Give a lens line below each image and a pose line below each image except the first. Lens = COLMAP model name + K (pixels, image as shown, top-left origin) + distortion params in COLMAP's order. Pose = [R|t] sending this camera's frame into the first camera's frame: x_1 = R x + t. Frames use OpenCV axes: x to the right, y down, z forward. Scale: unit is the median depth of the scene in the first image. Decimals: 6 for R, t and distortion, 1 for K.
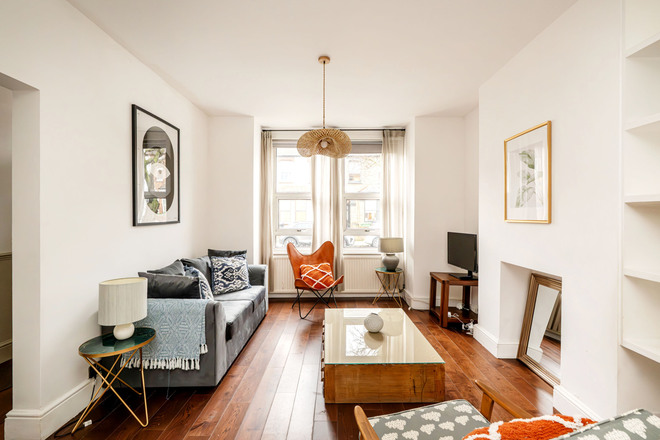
lens RADIAL K [[278.5, 0, 328.5], [0, 278.5, 216.3], [0, 0, 1]] dist [0.001436, -0.000074]
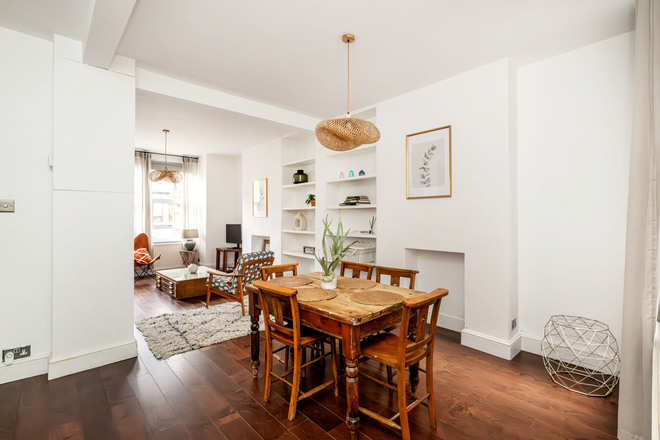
lens RADIAL K [[304.1, 0, 328.1], [0, 304.1, 216.1], [0, 0, 1]] dist [-0.000488, -0.000024]
pose [[0.724027, -0.001841, 0.689769, -0.386829], [0.003771, 0.999992, -0.001289, 0.010724], [-0.689761, 0.003535, 0.724028, -0.746522]]
